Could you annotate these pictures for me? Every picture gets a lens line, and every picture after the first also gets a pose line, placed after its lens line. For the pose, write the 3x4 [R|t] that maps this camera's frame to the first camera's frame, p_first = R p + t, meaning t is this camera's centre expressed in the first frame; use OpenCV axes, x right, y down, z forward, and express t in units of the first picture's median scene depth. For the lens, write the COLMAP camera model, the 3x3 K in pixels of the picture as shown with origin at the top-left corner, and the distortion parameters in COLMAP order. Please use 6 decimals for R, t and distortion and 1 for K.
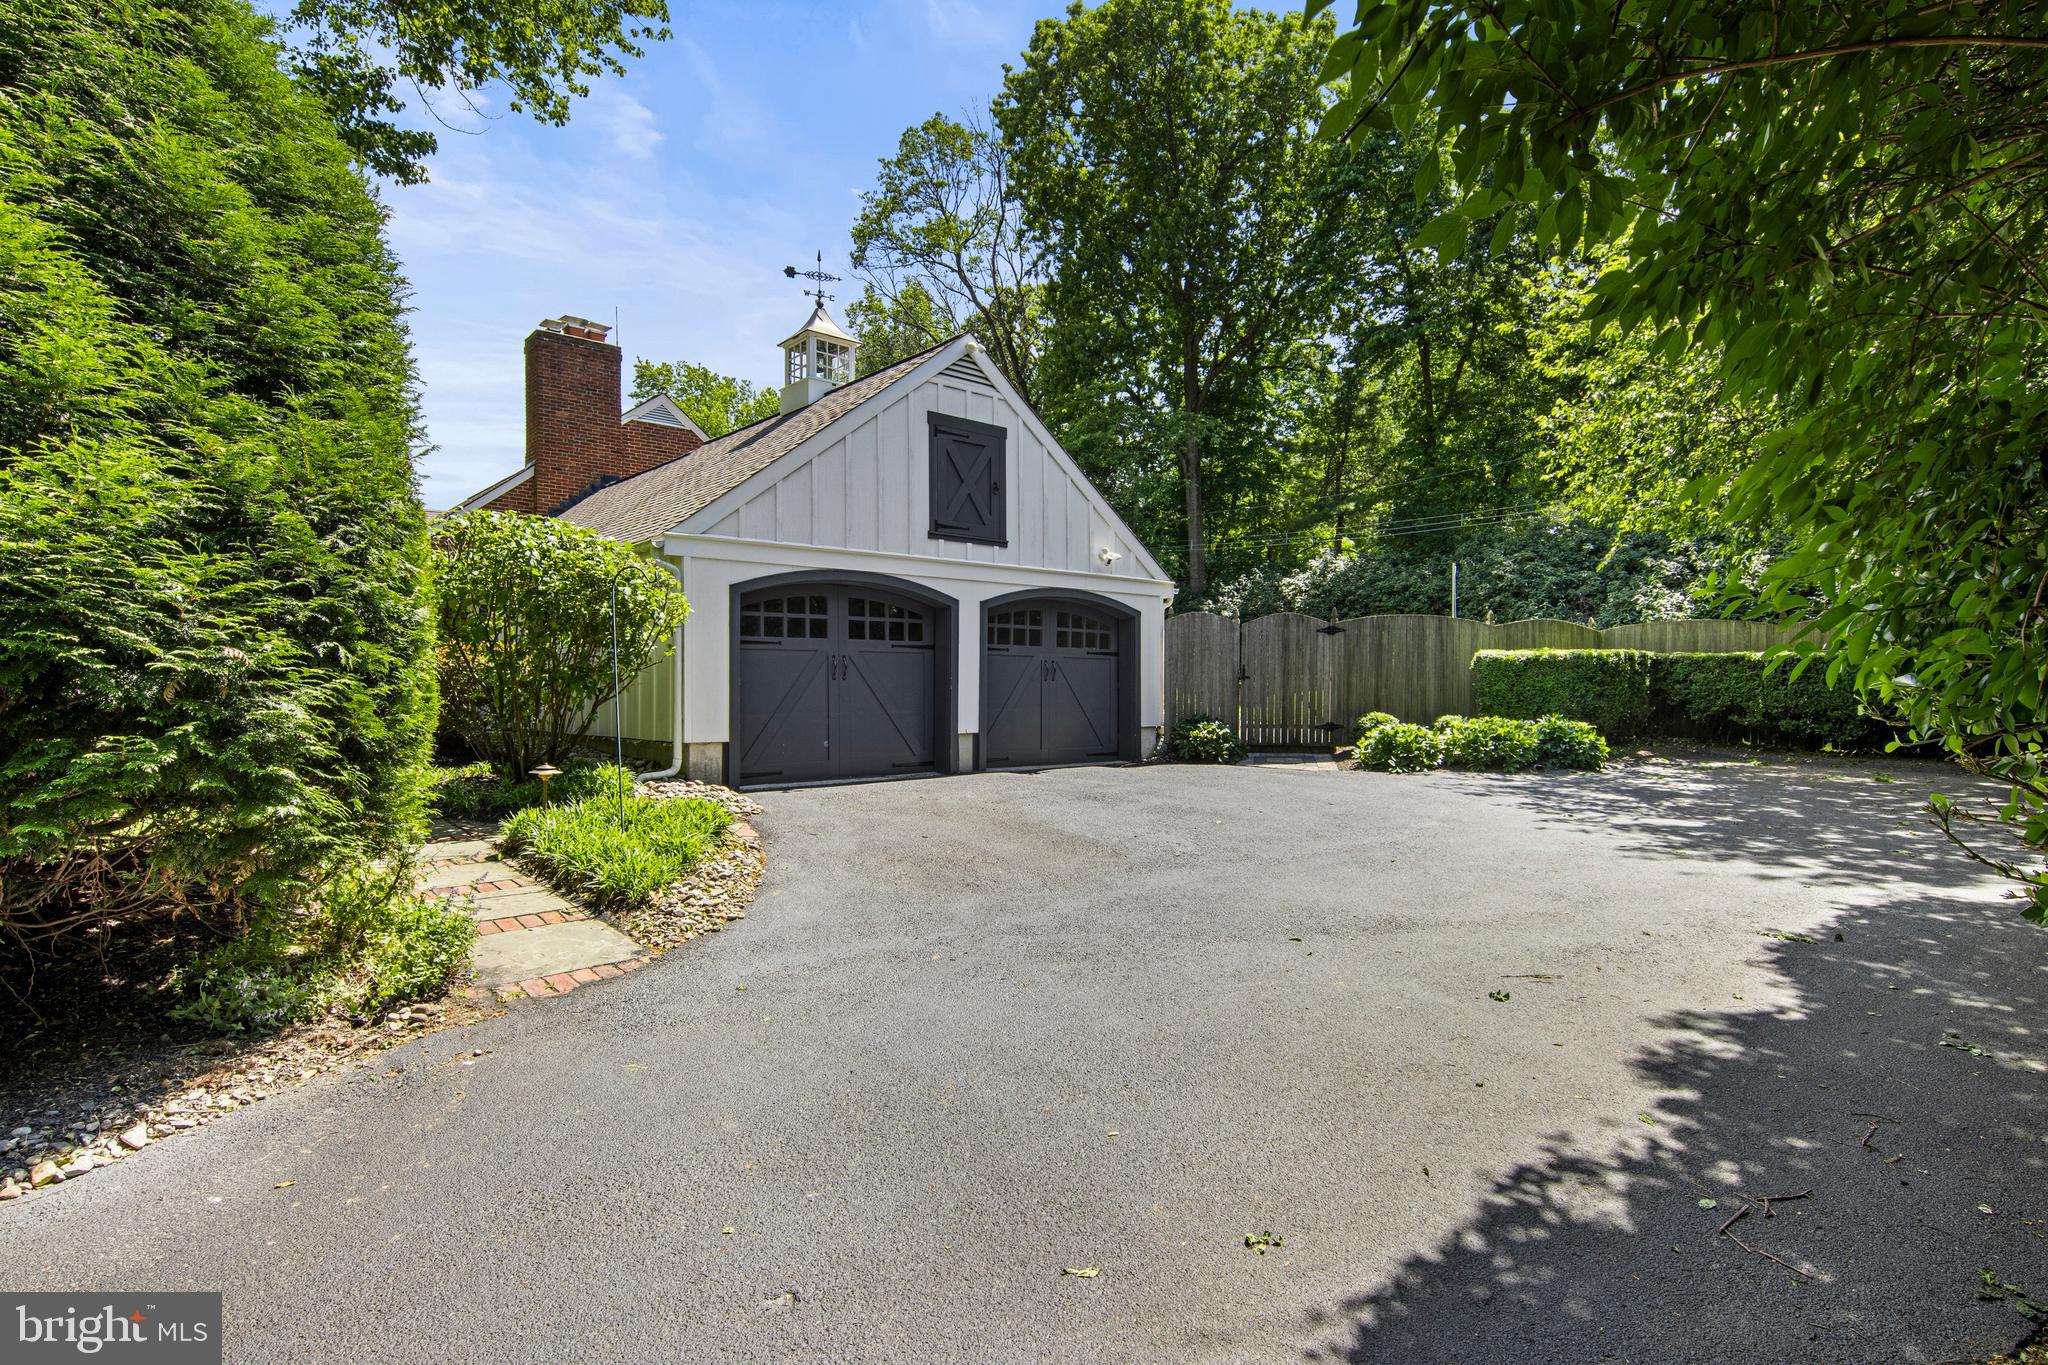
lens RADIAL K [[1056.6, 0, 1024.0], [0, 1056.6, 682.5], [0, 0, 1]] dist [0.000163, -0.000329]
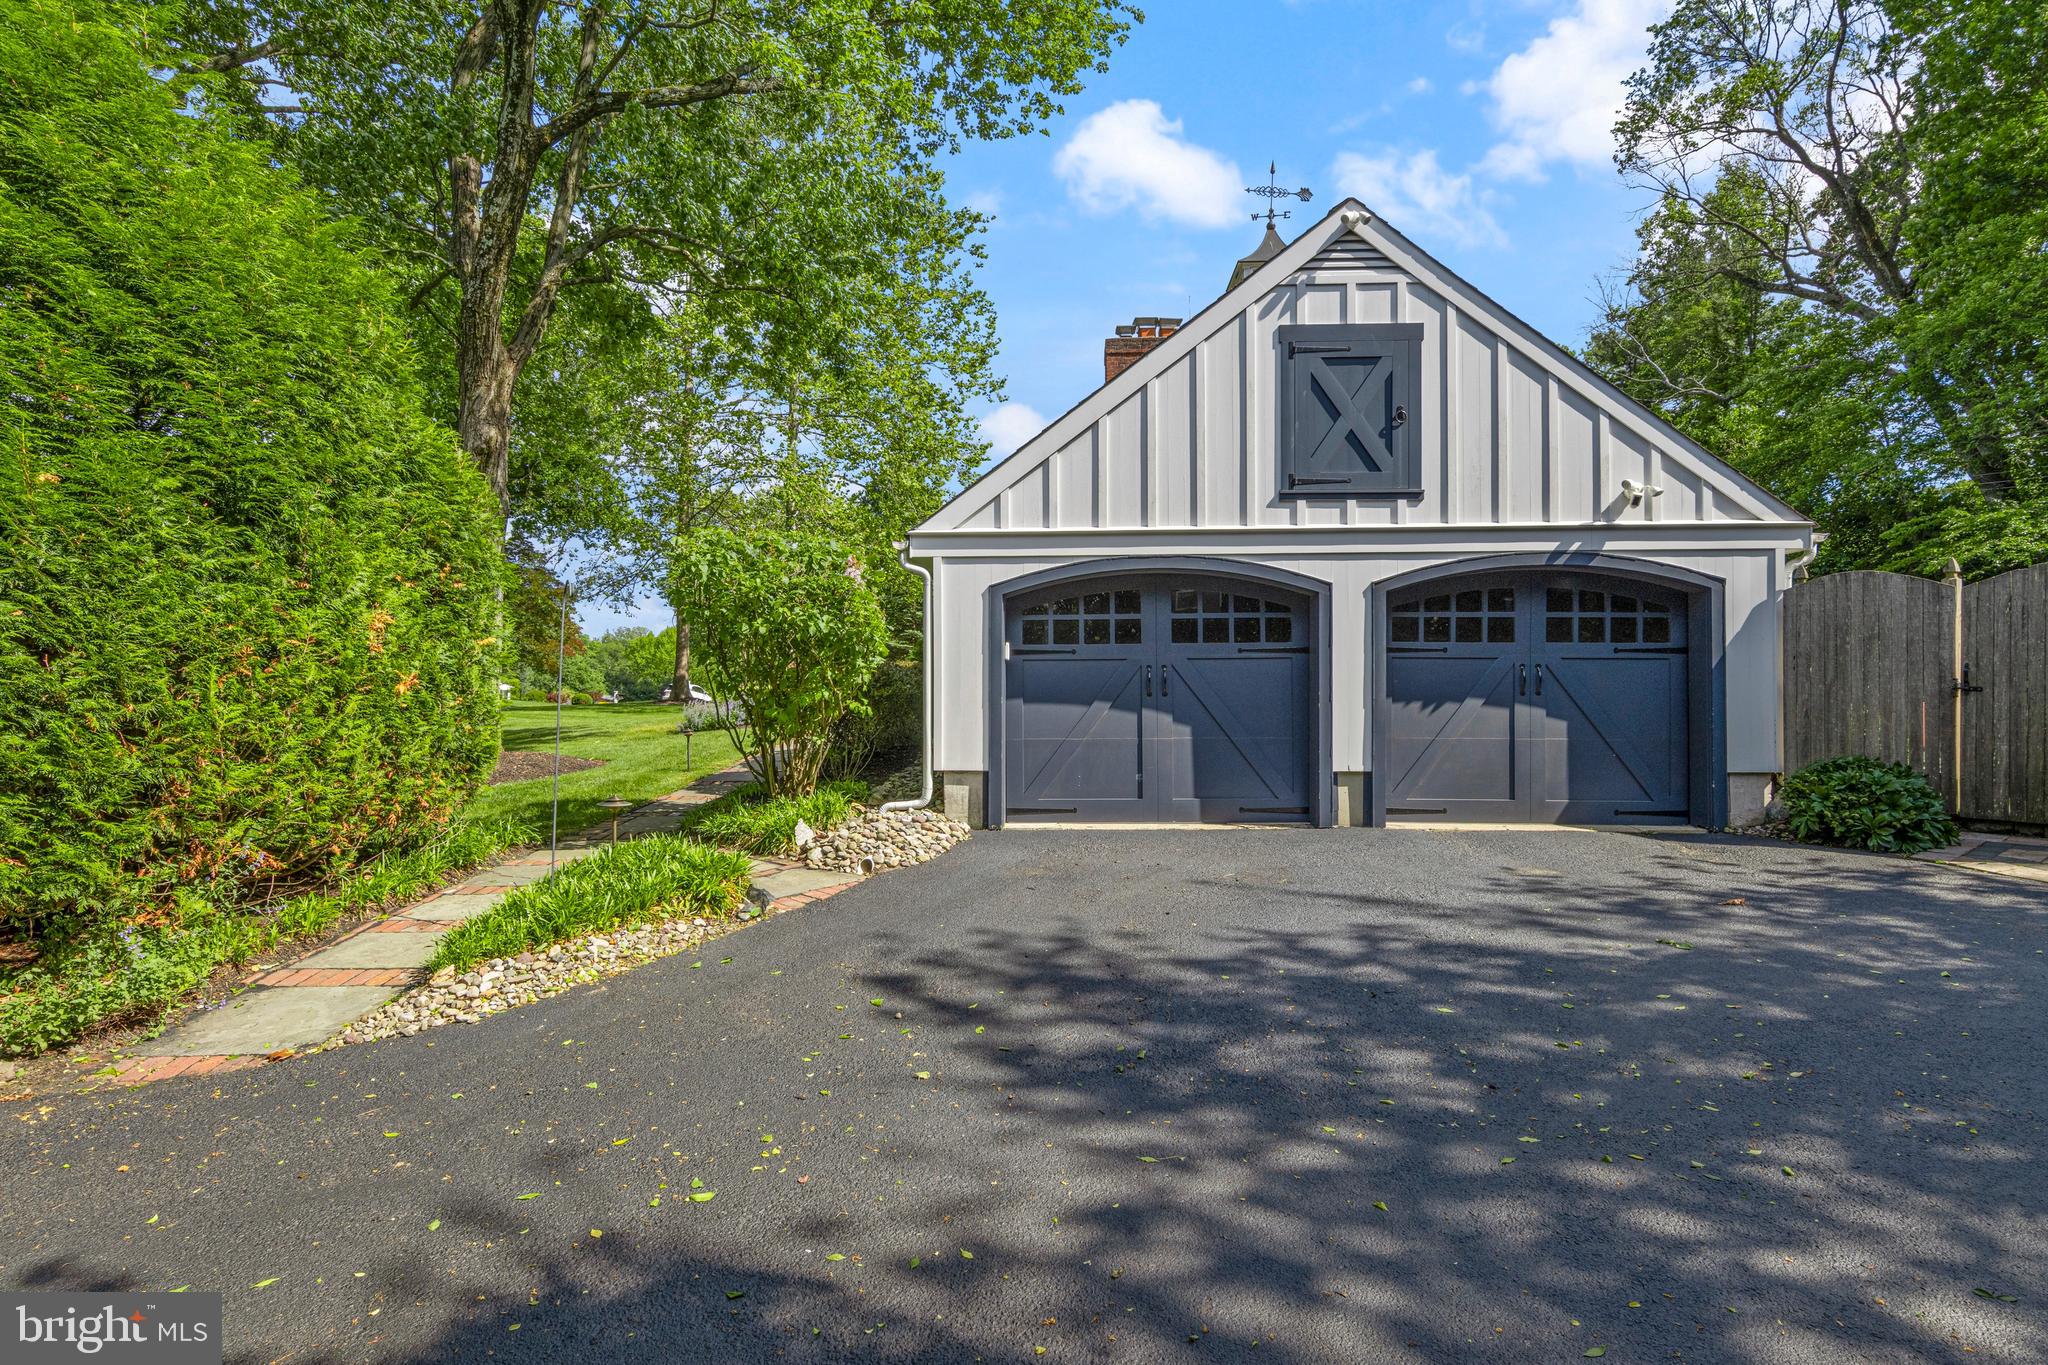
lens RADIAL K [[1075.8, 0, 1024.0], [0, 1075.8, 682.5], [0, 0, 1]] dist [0.030273, -0.001793]
pose [[0.732561, -0.005784, -0.680677, 0.243707], [0.001419, 0.999975, -0.006970, -0.006018], [0.680700, 0.004140, 0.732550, 0.287796]]
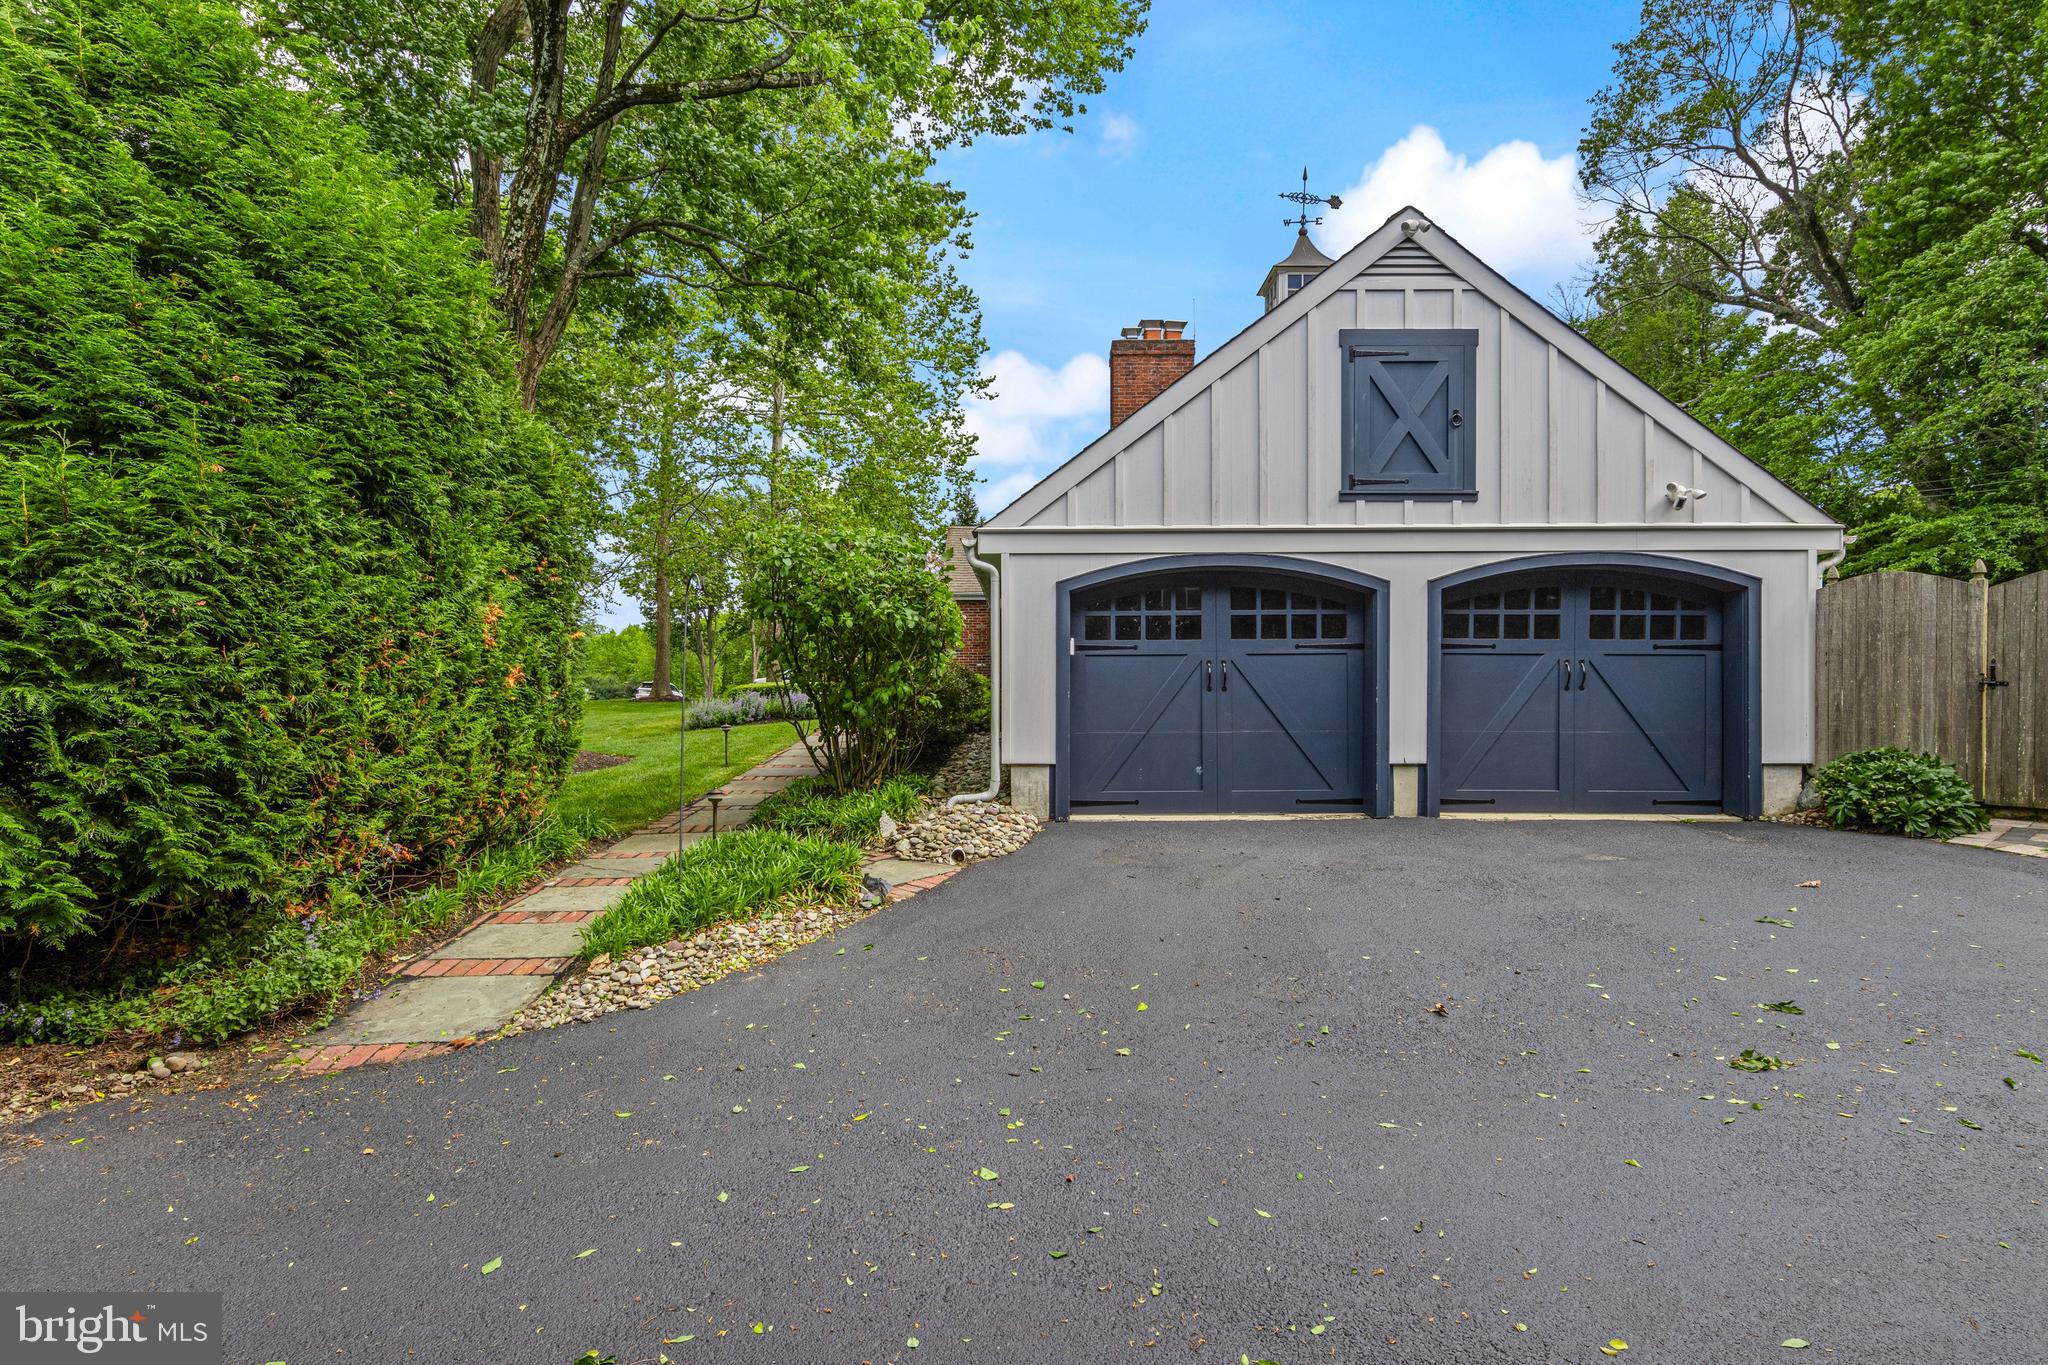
lens RADIAL K [[1066.3, 0, 1029.2], [0, 1066.3, 689.8], [0, 0, 1]] dist [0.030070, -0.000429]
pose [[0.761301, 0.000264, -0.648399, 0.199340], [0.001229, 0.999998, 0.001850, -0.004136], [0.648398, -0.002205, 0.761299, 0.239411]]
